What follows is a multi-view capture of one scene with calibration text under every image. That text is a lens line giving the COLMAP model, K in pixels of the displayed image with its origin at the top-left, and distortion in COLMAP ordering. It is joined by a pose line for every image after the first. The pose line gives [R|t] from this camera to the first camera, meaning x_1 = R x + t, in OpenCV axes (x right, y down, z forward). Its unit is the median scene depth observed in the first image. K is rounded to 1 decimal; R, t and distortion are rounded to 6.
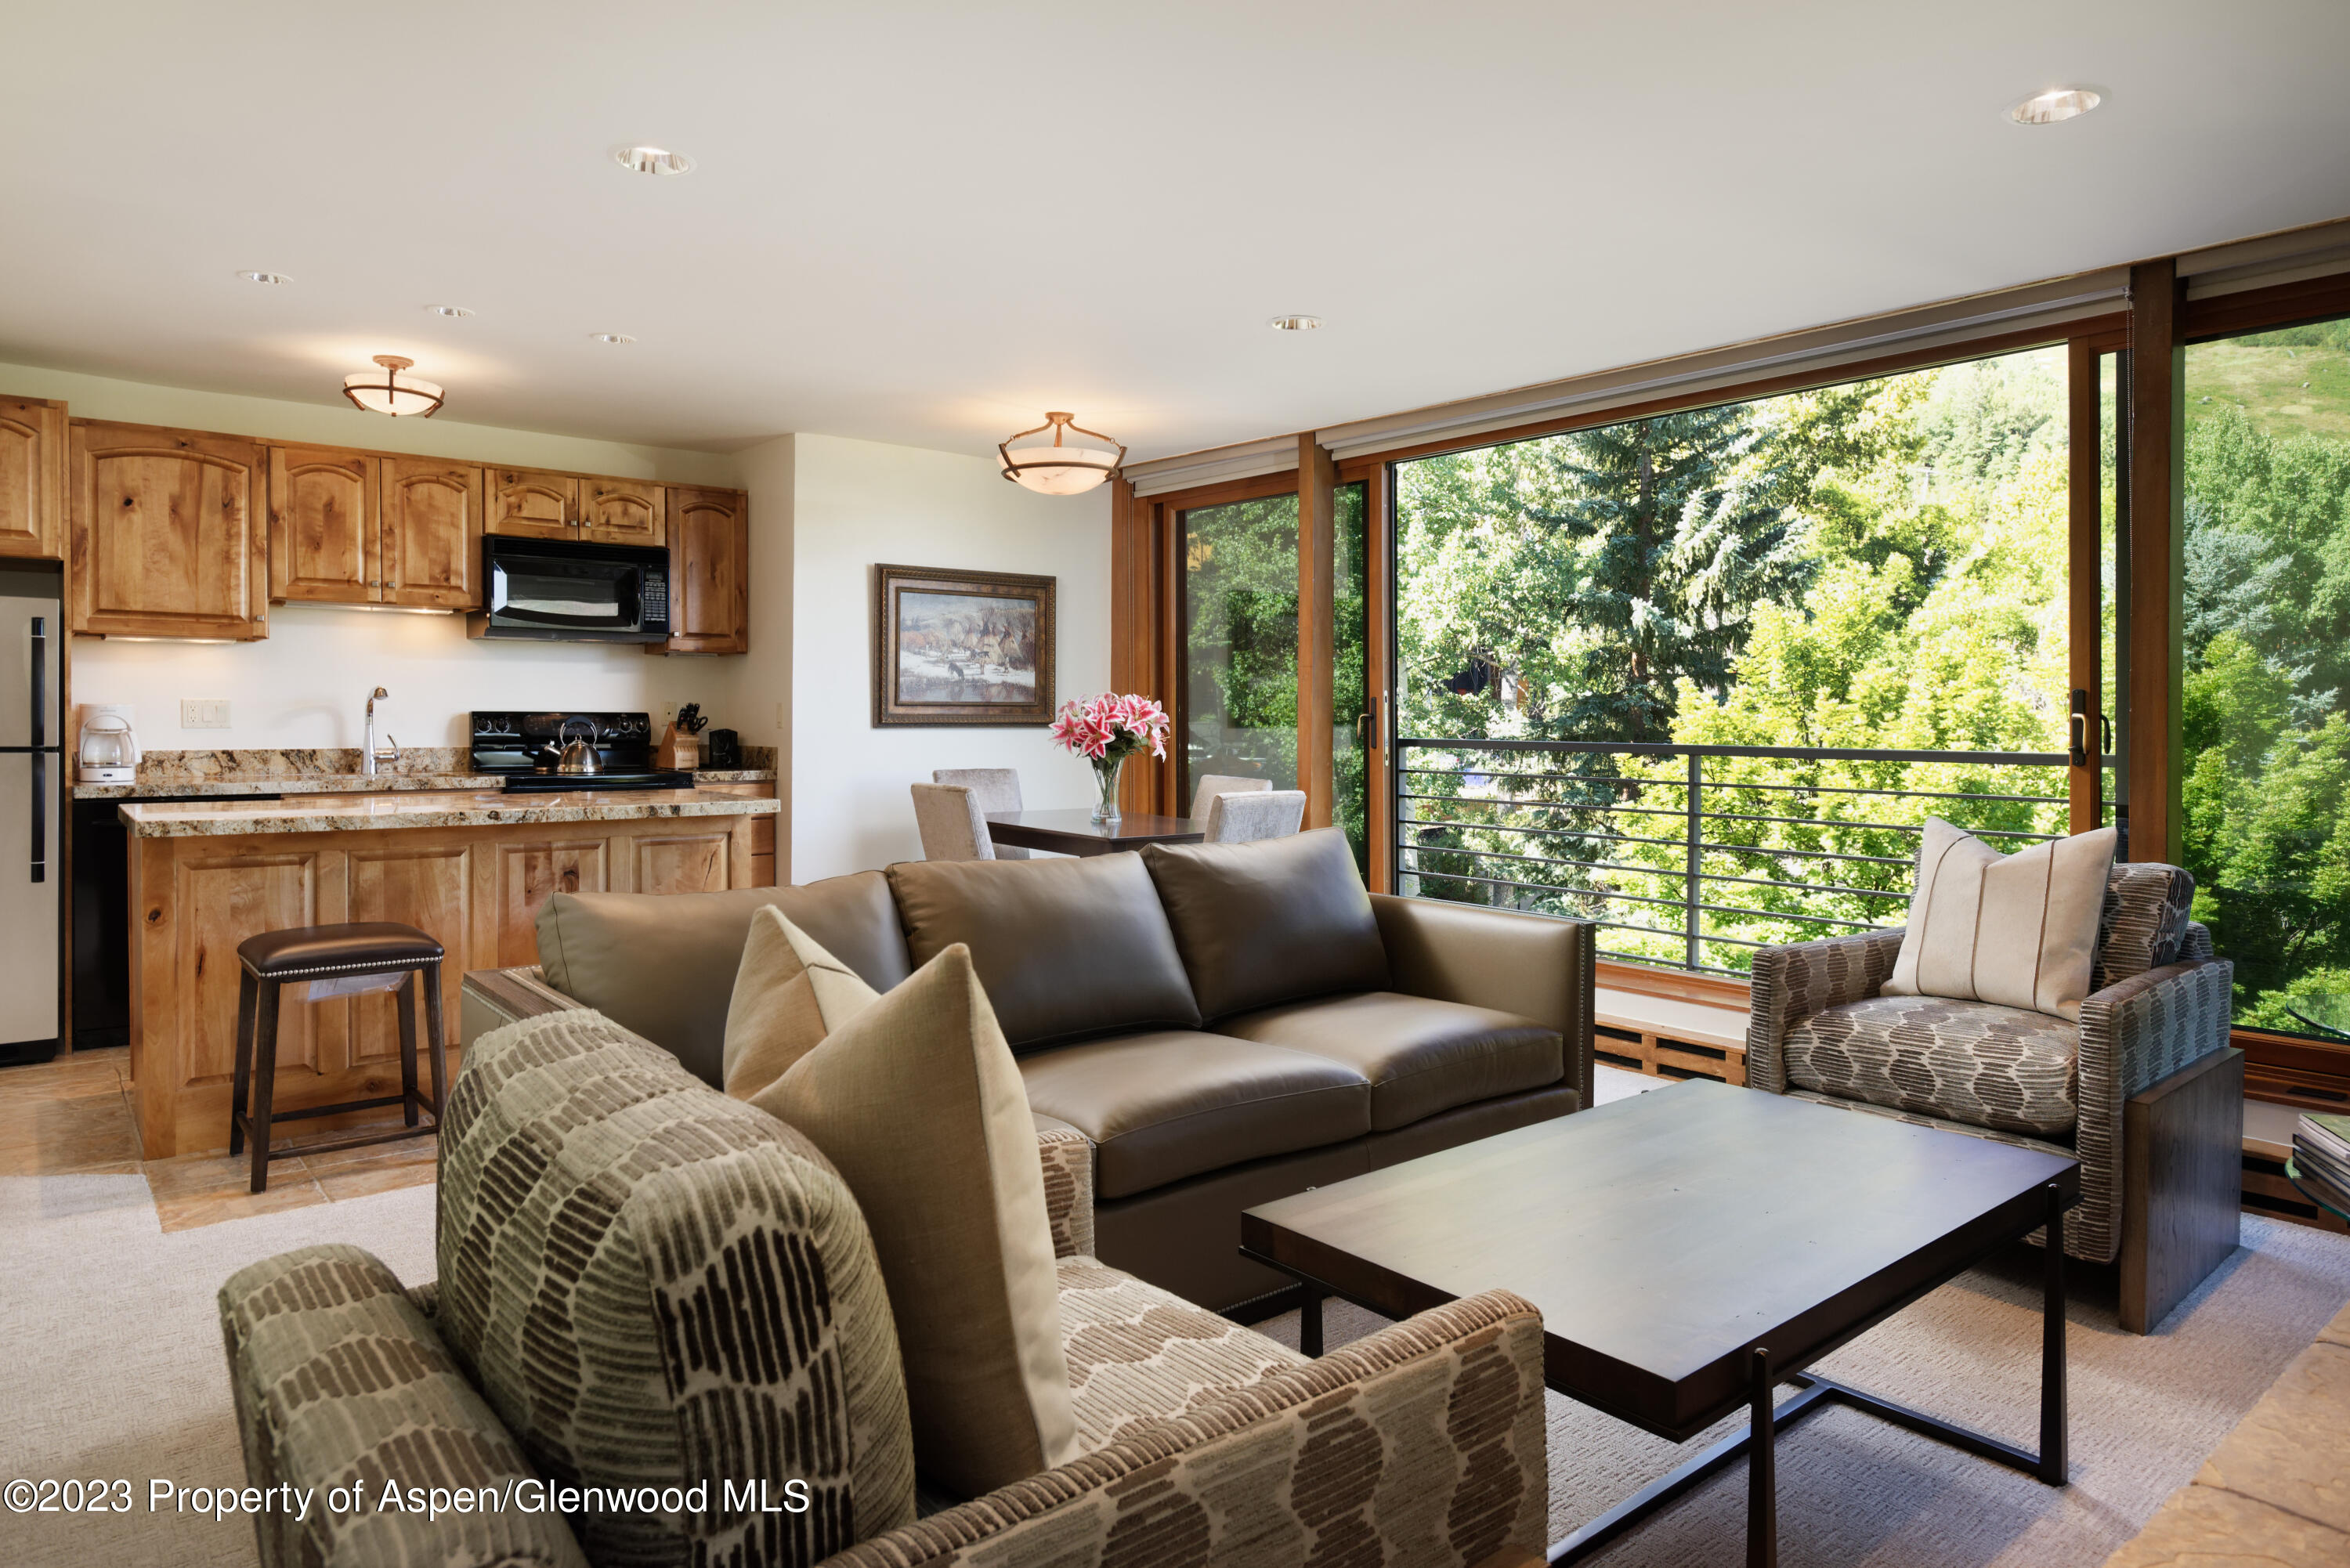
lens RADIAL K [[1429.2, 0, 1261.5], [0, 1429.2, 707.8], [0, 0, 1]] dist [-0.005127, 0.004469]
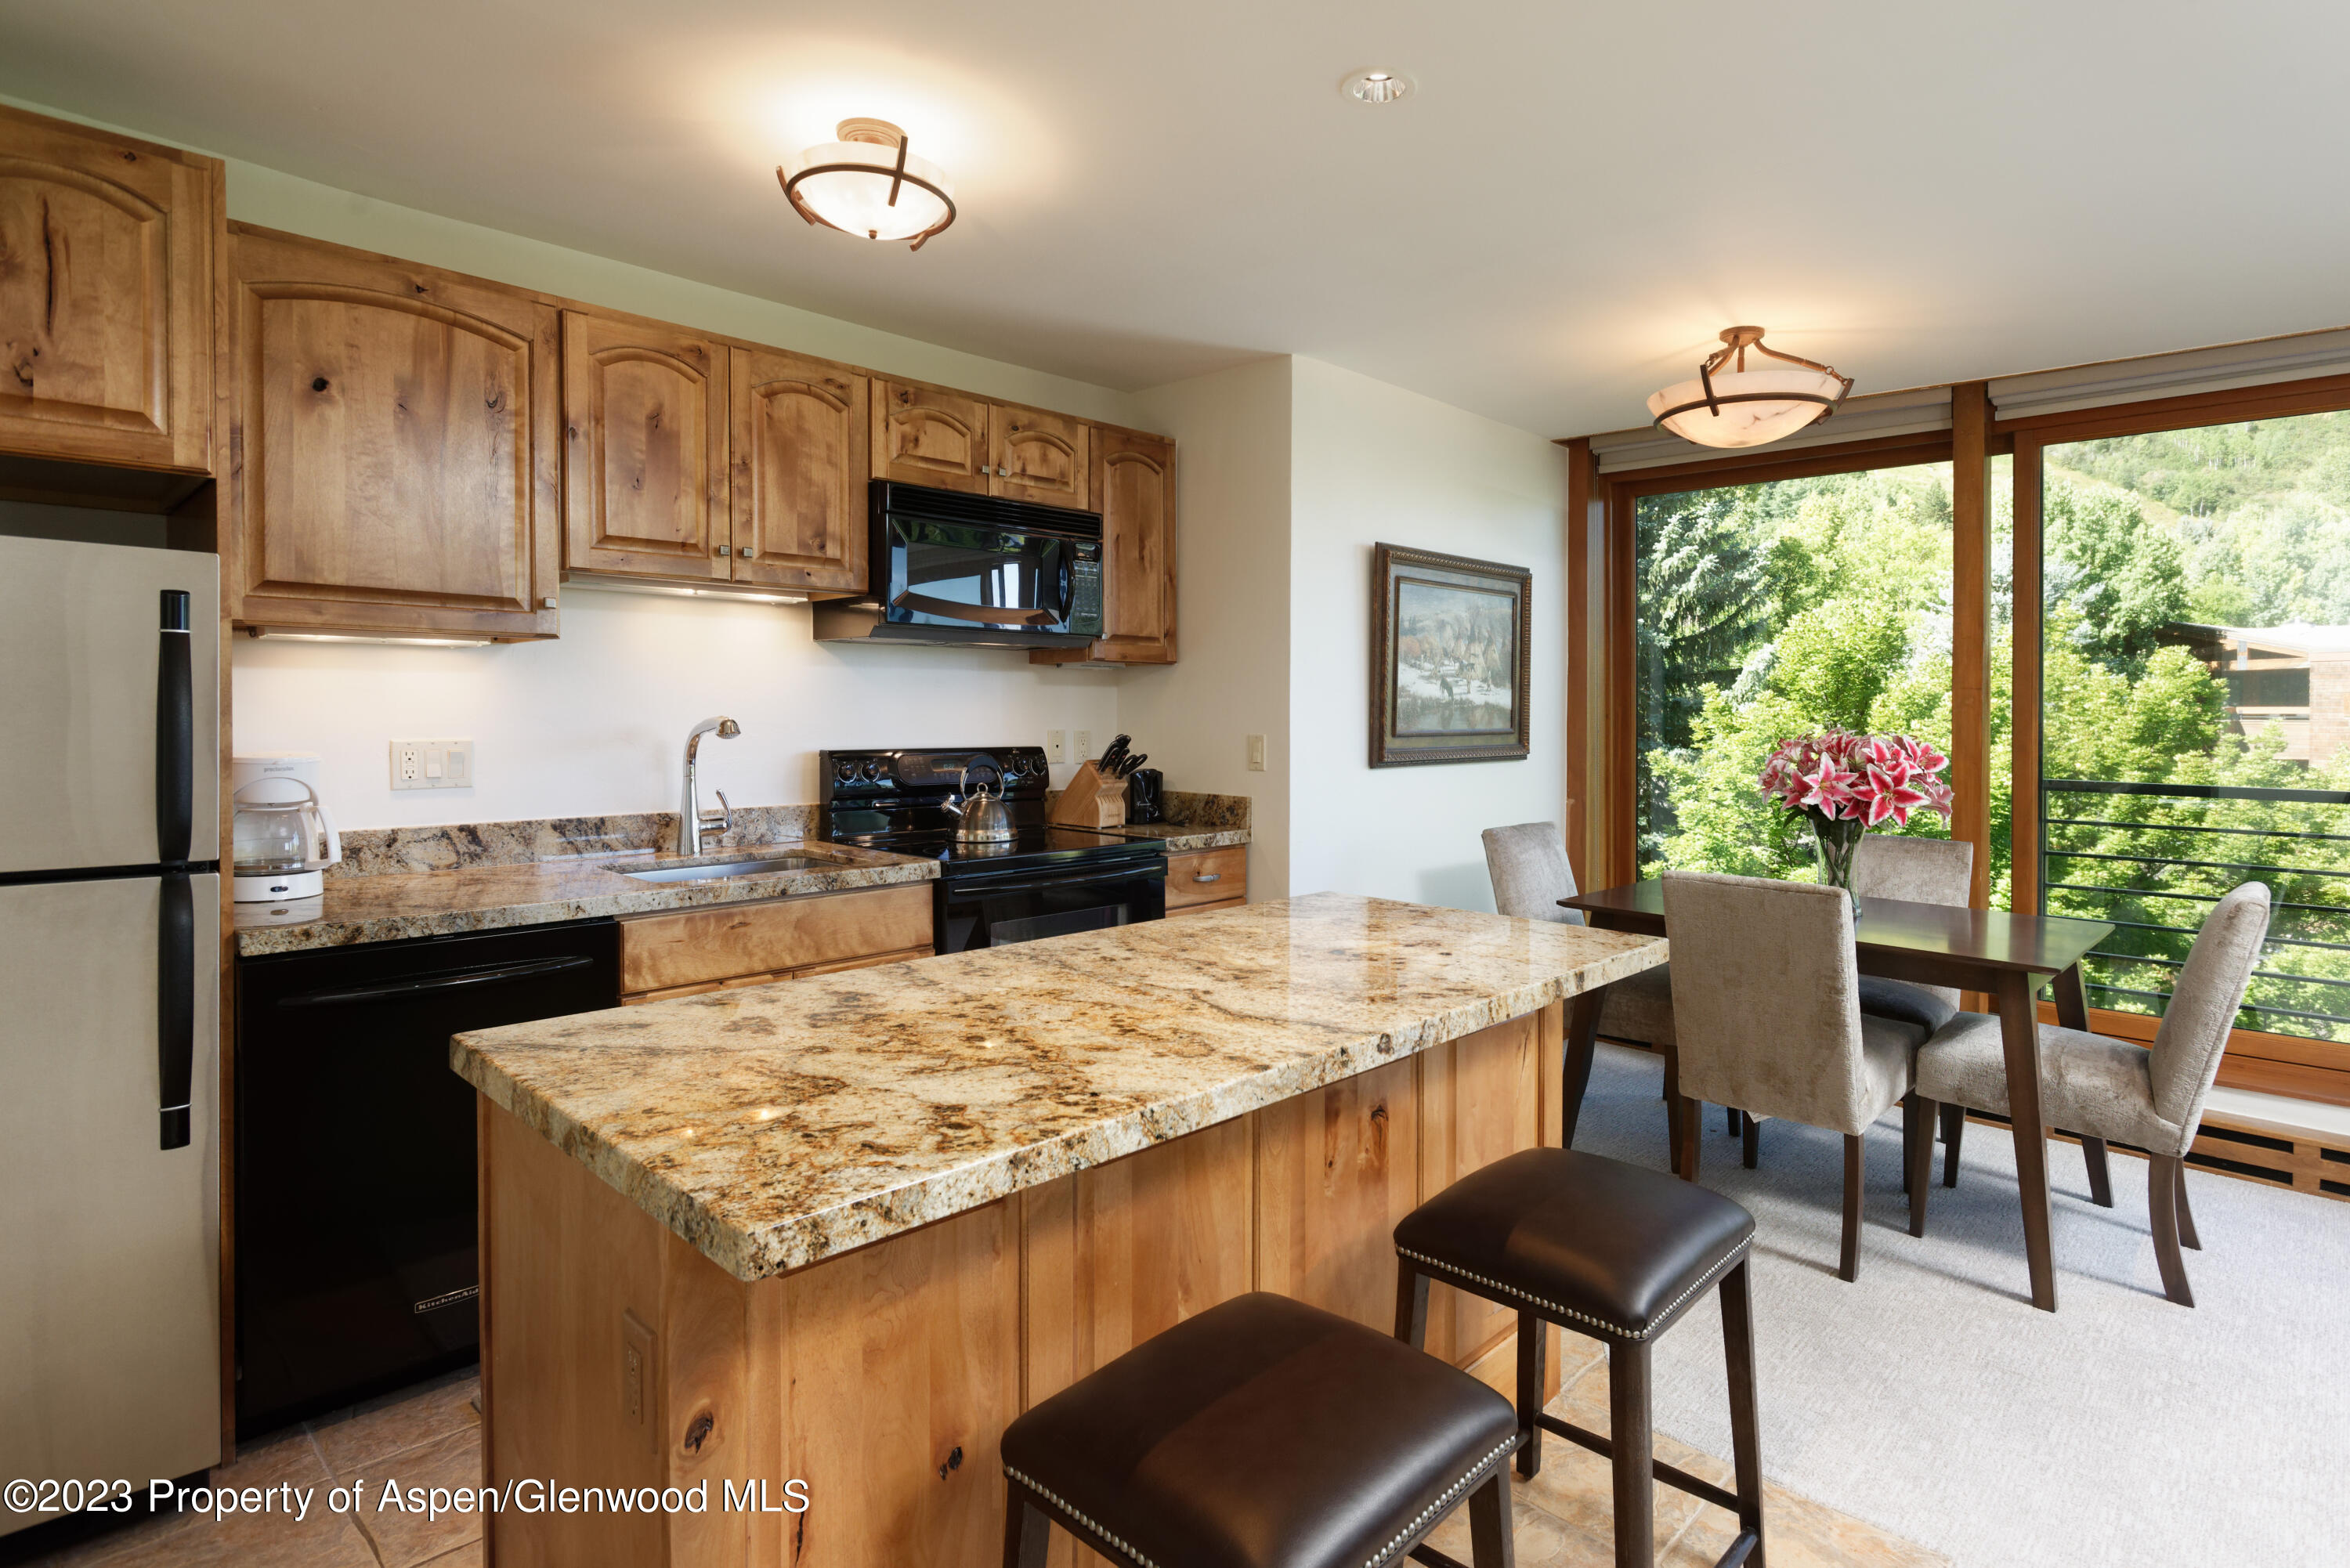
lens RADIAL K [[1226.2, 0, 1327.1], [0, 1226.2, 707.4], [0, 0, 1]] dist [-0.001537, 0.003432]
pose [[0.992141, 0.002423, 0.125100, -0.394219], [-0.002728, 0.999994, 0.002267, -0.019533], [-0.125093, -0.002591, 0.992142, 0.408029]]
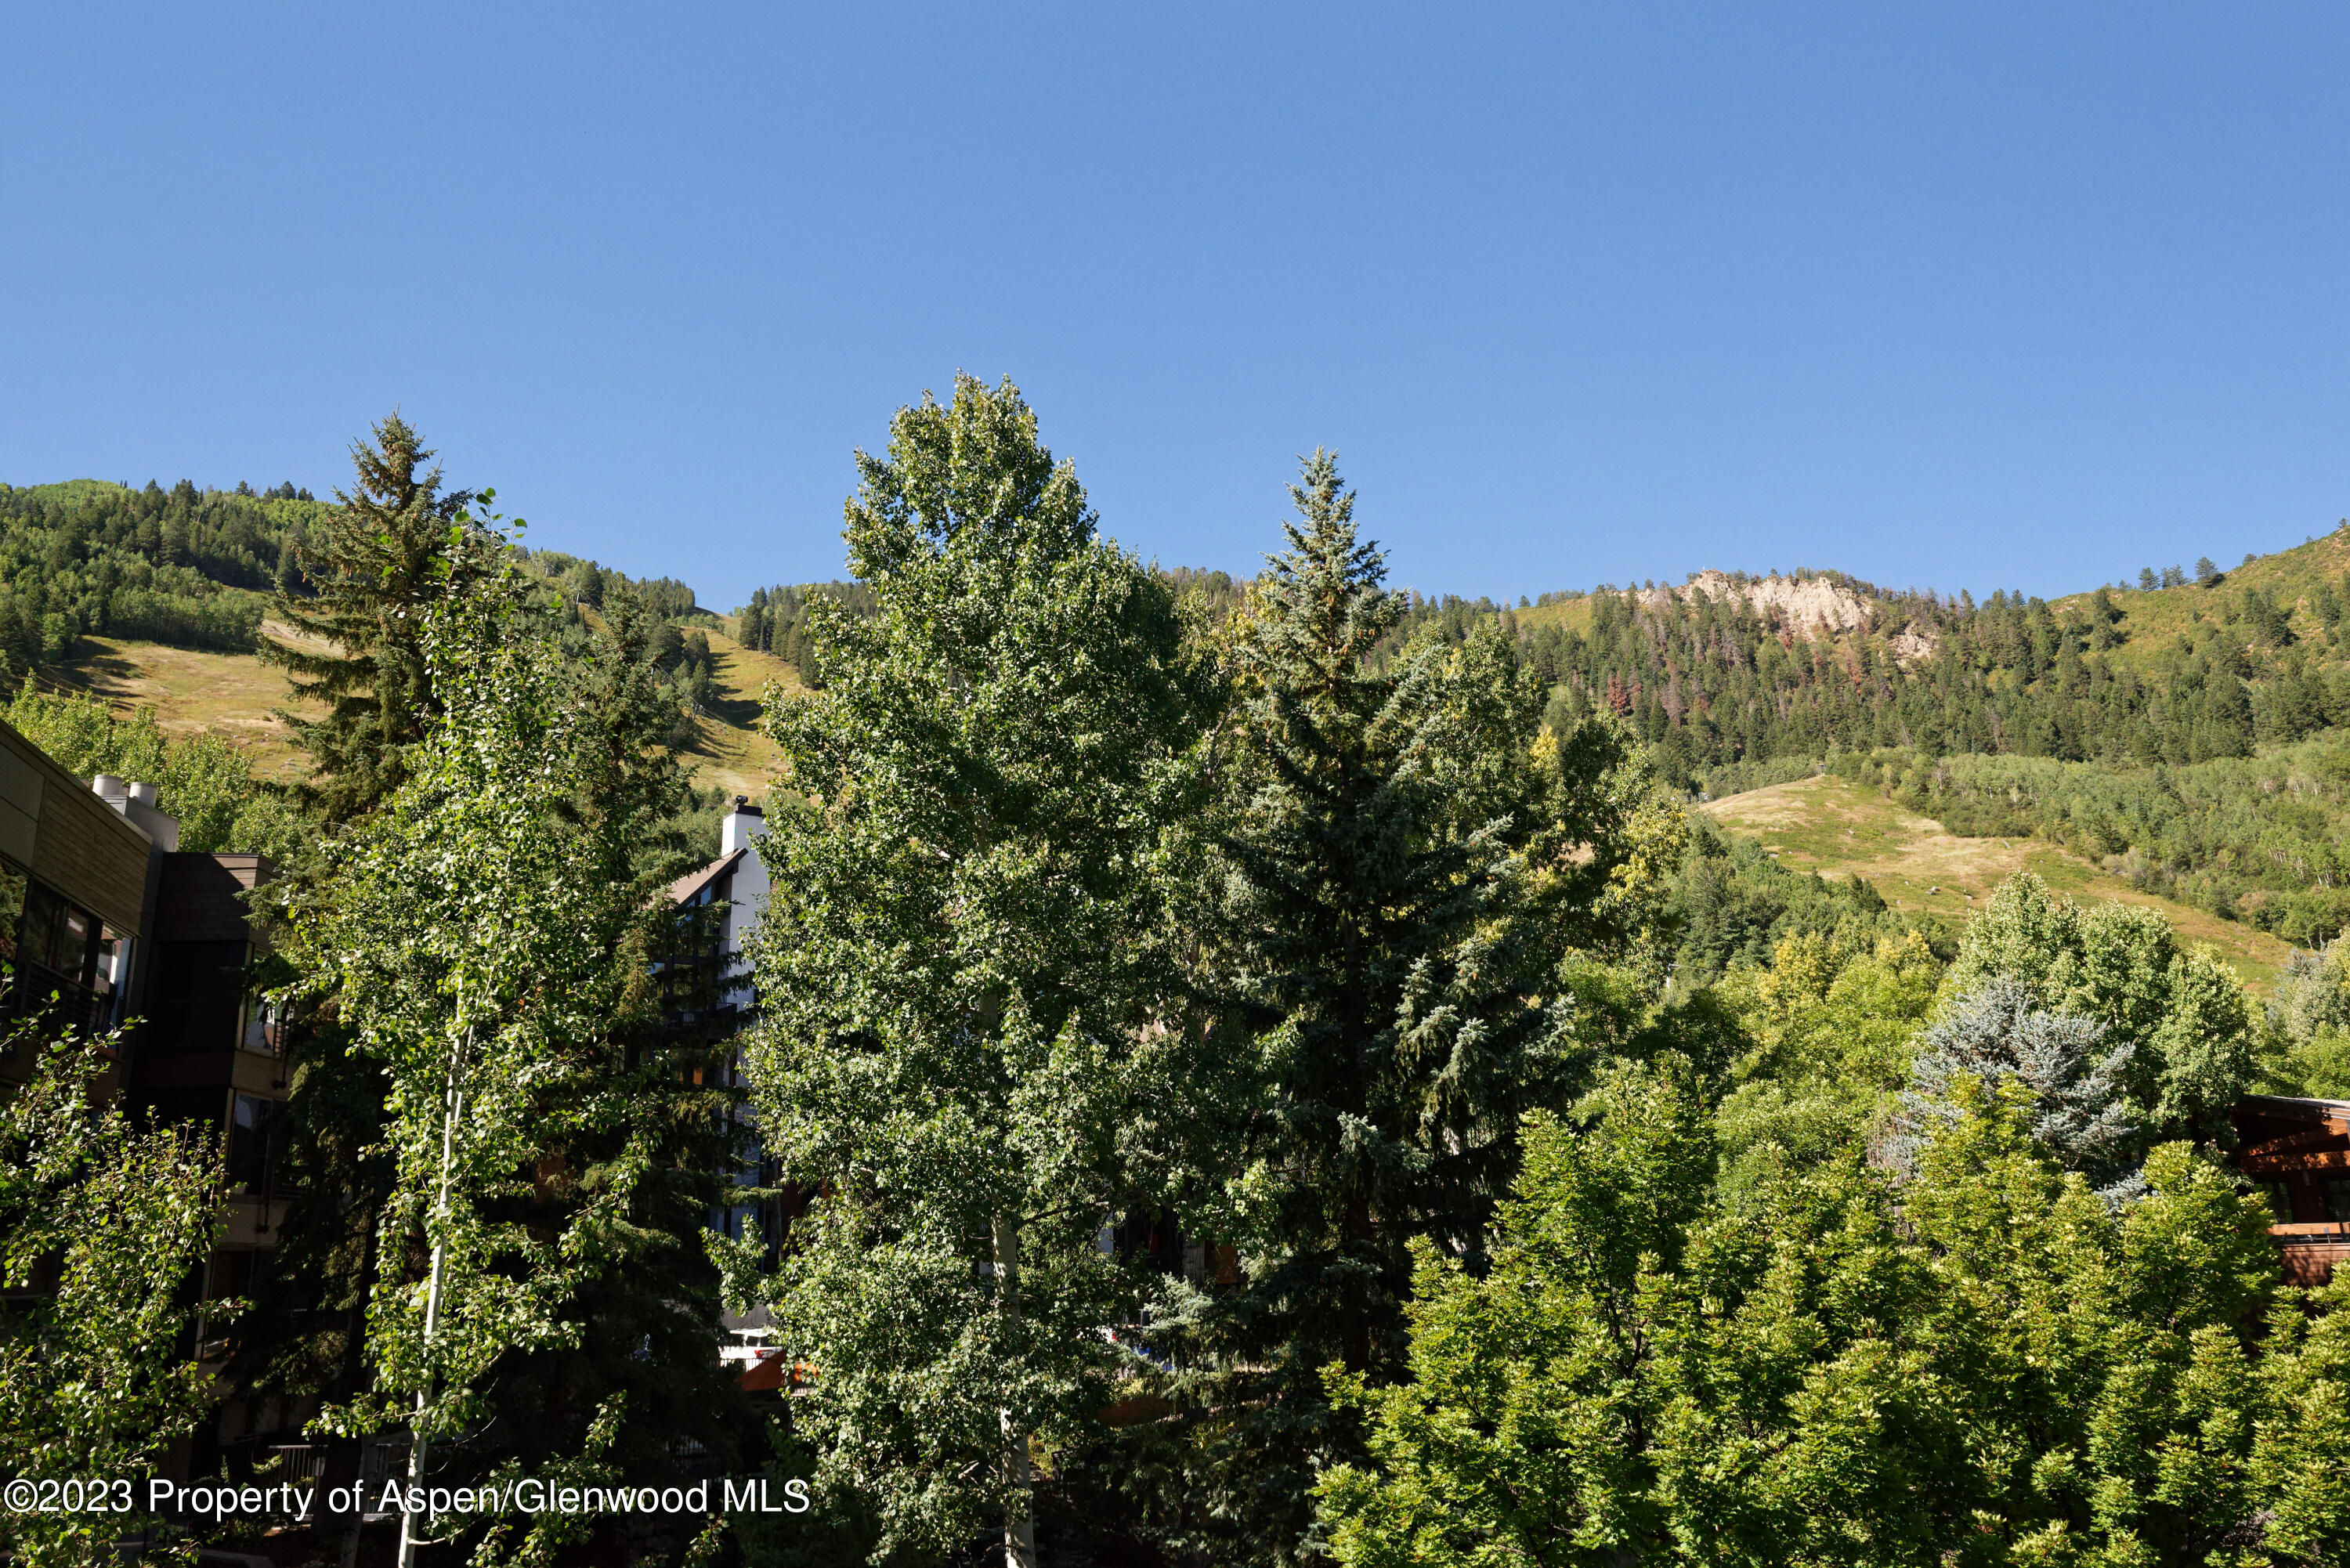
lens RADIAL K [[1699.7, 0, 1173.4], [0, 1699.7, 798.7], [0, 0, 1]] dist [-0.003659, 0.000989]
pose [[0.988962, 0.004998, 0.148085, 0.256150], [0.034019, 0.965073, -0.259765, -0.056793], [-0.144211, 0.261935, 0.954250, 0.842660]]
